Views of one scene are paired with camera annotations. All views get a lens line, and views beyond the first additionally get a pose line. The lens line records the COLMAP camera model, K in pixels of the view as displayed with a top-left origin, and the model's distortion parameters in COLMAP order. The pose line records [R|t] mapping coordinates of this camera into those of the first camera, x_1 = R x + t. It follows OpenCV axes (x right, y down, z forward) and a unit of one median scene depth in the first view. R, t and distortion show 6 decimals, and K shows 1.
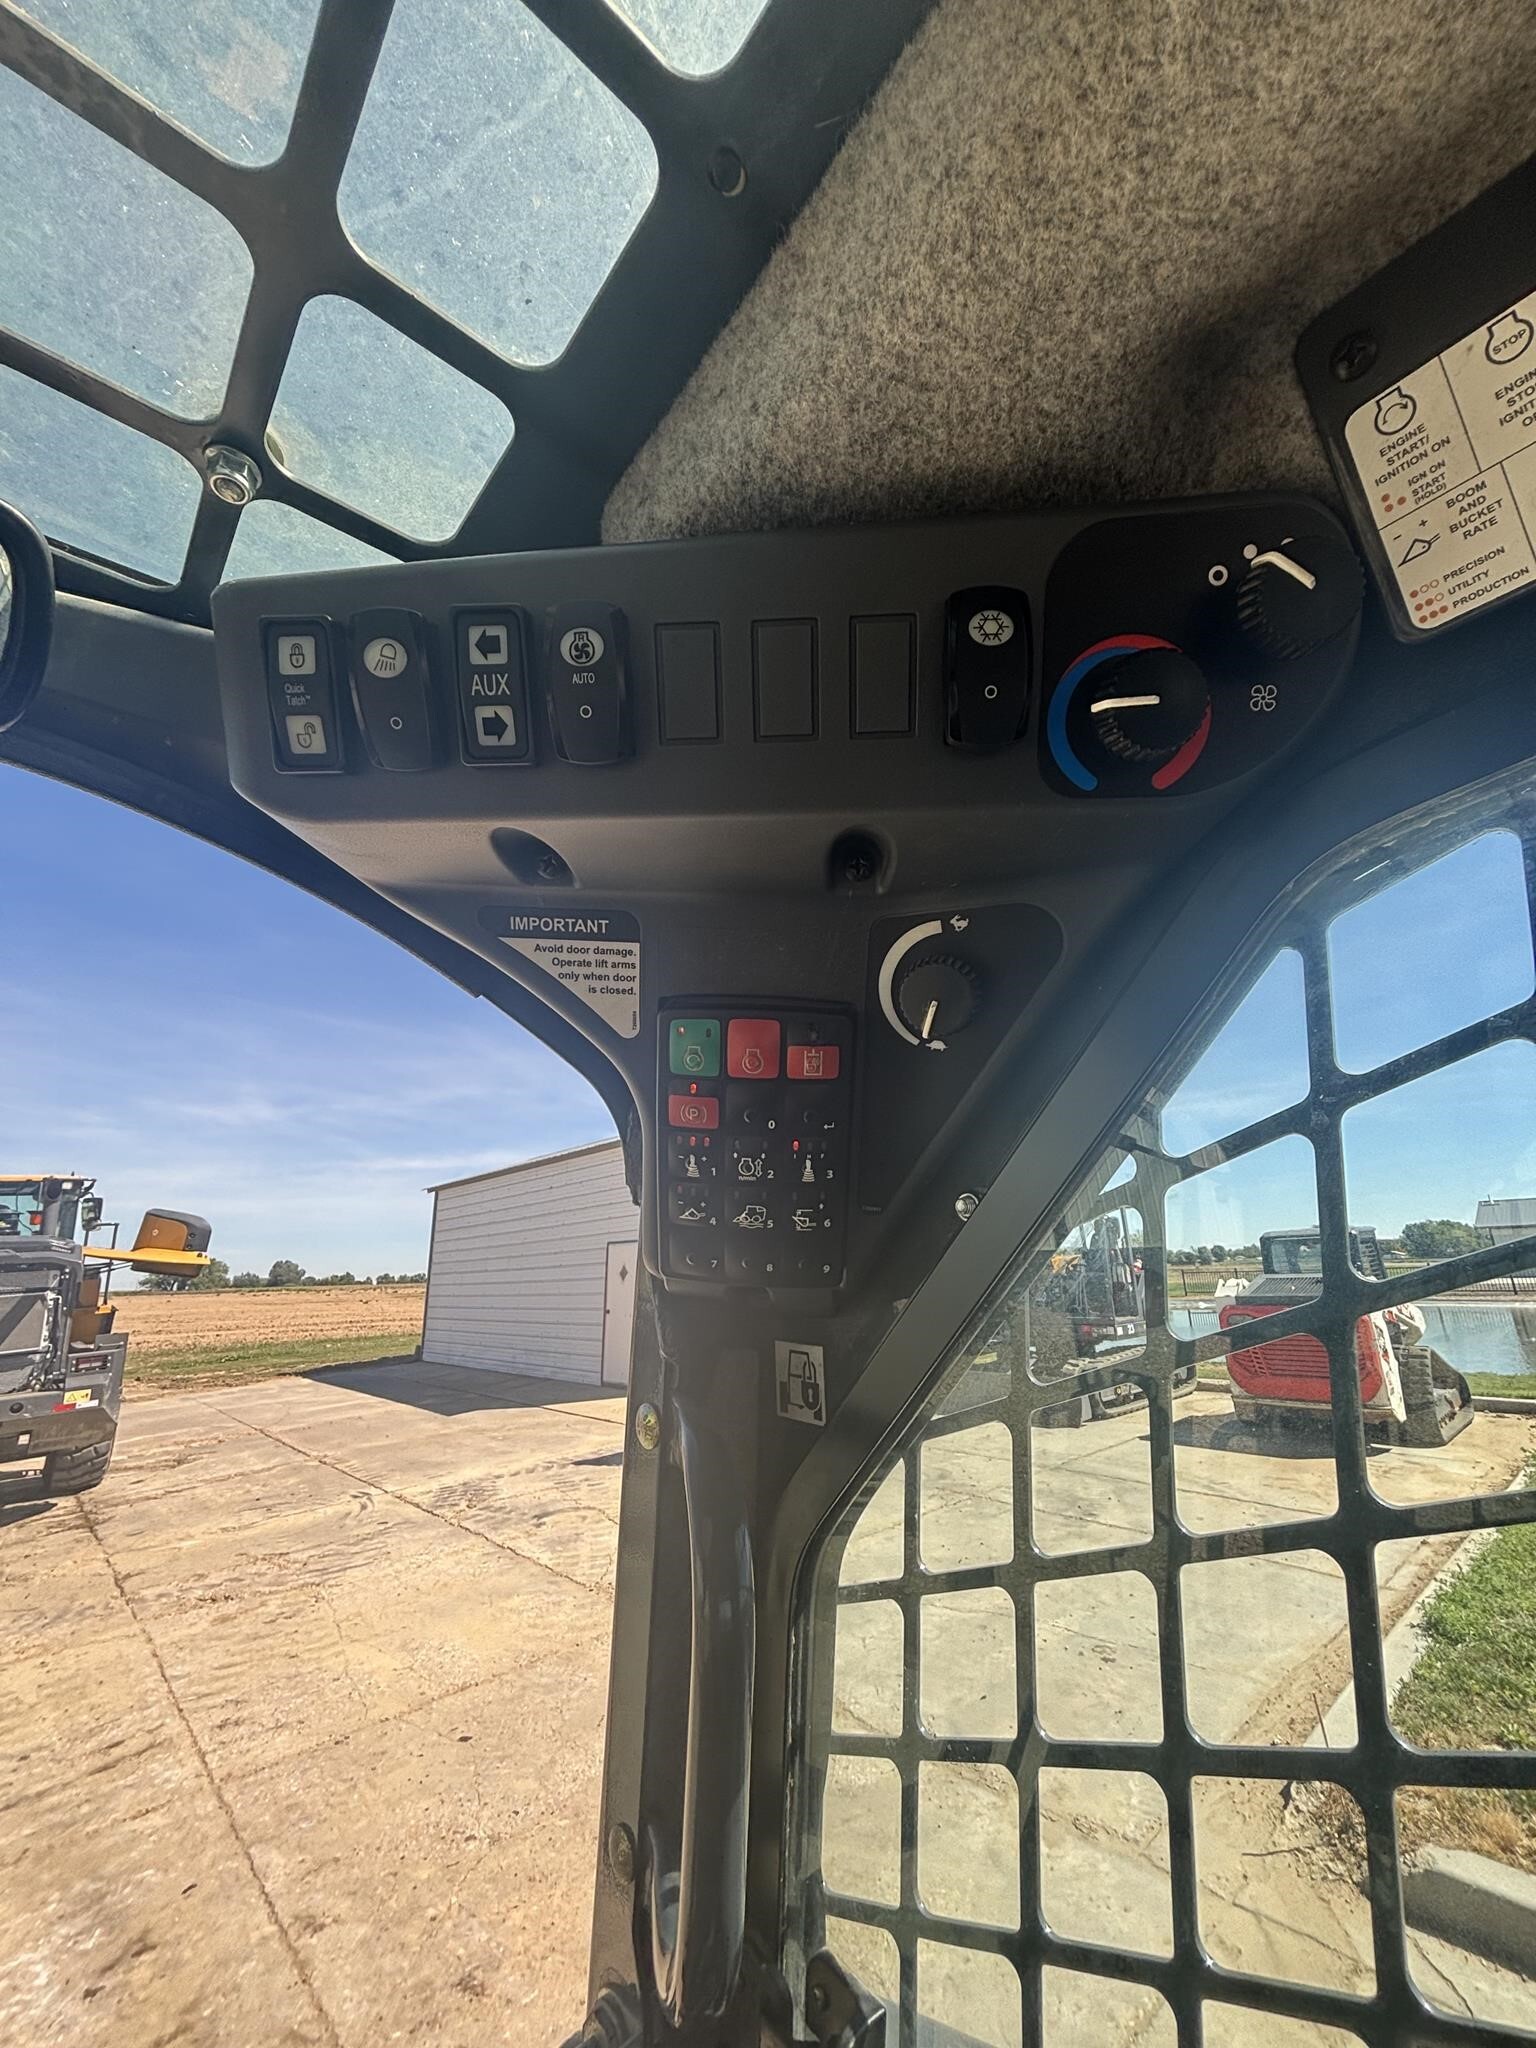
lens RADIAL K [[823.5, 0, 771.6], [0, 823.5, 1019.5], [0, 0, 1]] dist [0.001603, 0.000804]
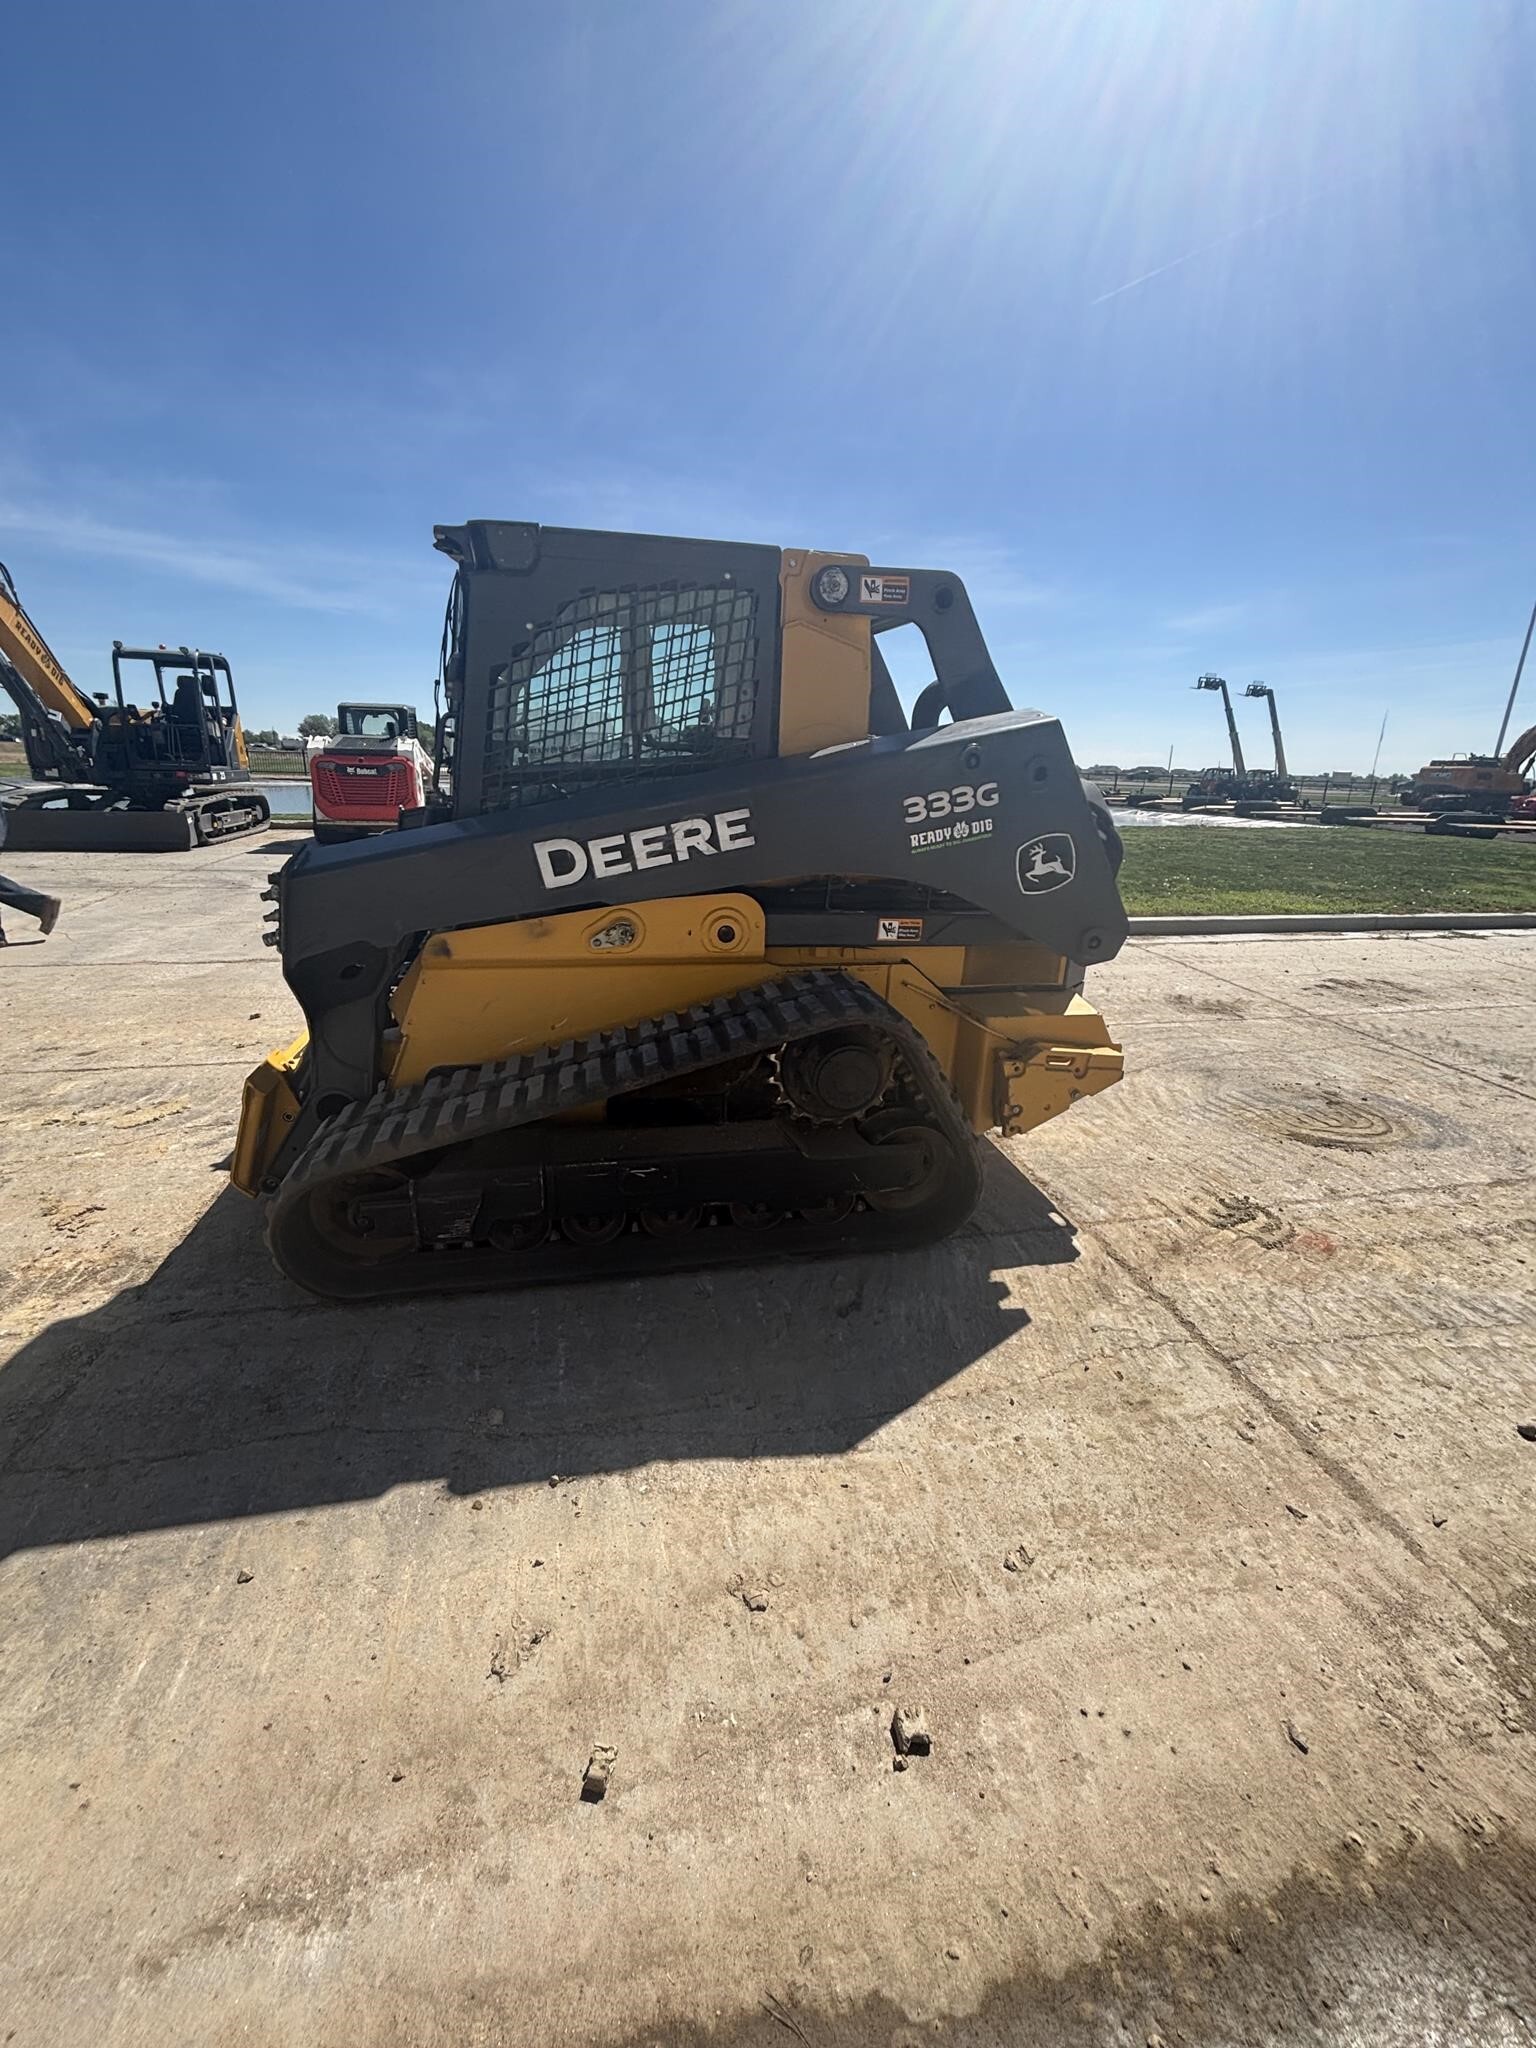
lens RADIAL K [[828.3, 0, 773.1], [0, 828.3, 1017.8], [0, 0, 1]] dist [-0.004122, 0.002464]
pose [[0.487098, -0.216868, 0.845993, -0.320083], [-0.298423, 0.869042, 0.394600, -0.028646], [-0.820780, -0.444672, 0.358590, -0.272910]]
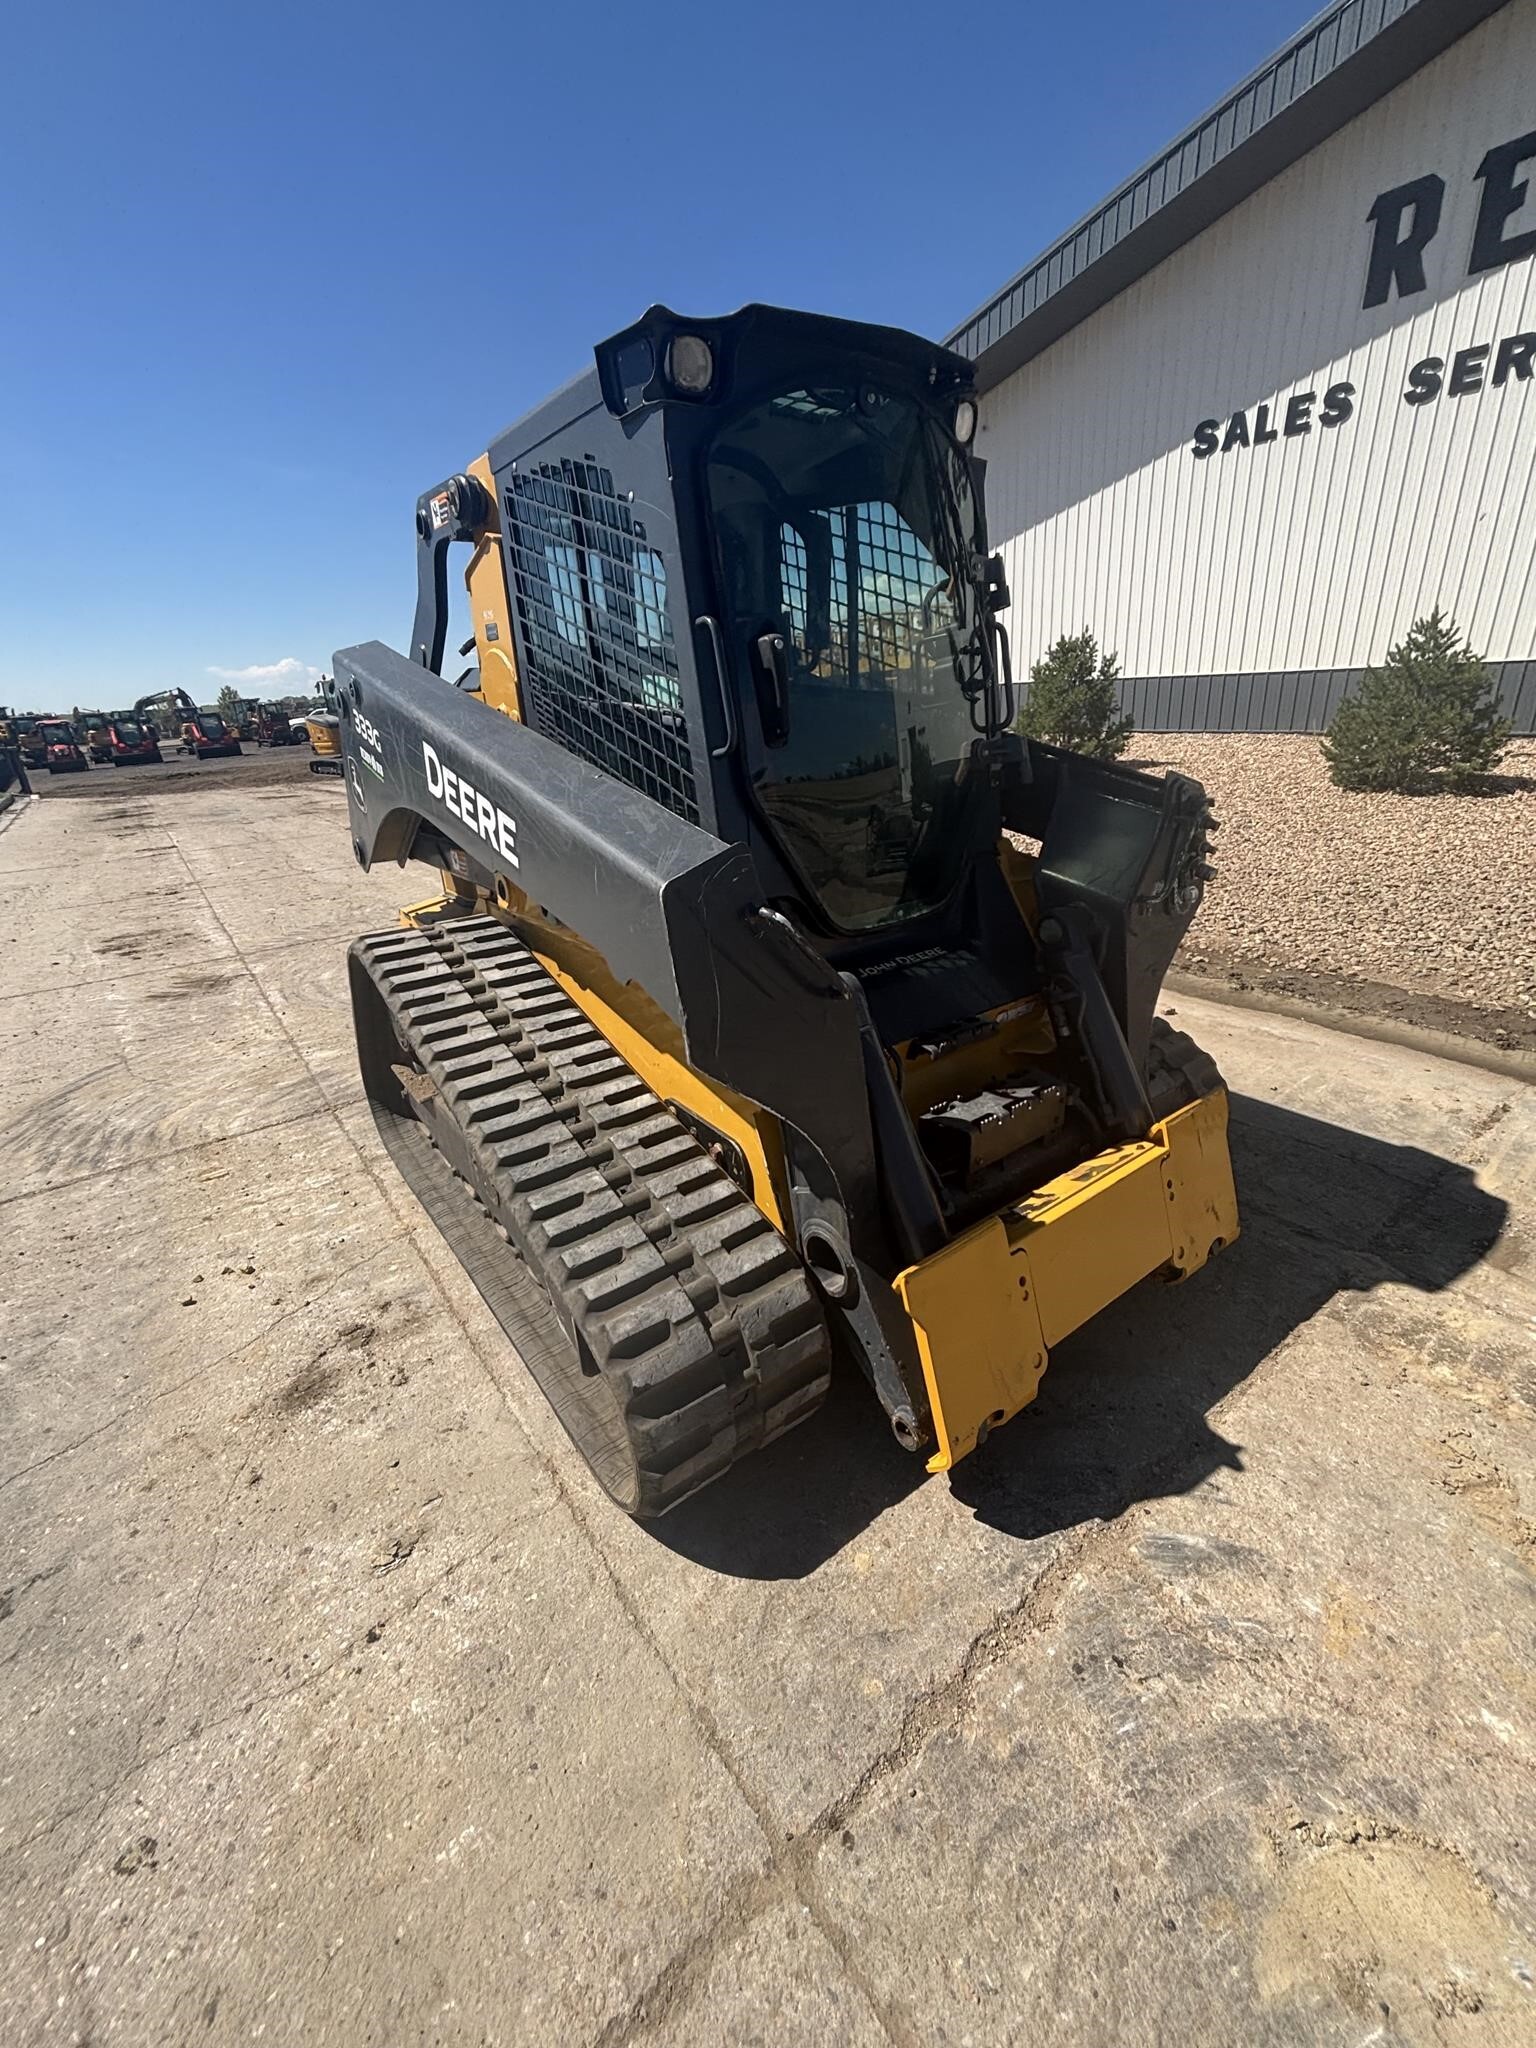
lens RADIAL K [[827.0, 0, 770.0], [0, 827.0, 1017.5], [0, 0, 1]] dist [-0.005753, 0.003851]
pose [[-0.993014, 0.054140, 0.104842, -0.040281], [0.063346, 0.994230, 0.086567, 0.128184], [-0.099550, 0.092603, -0.990714, 0.268207]]
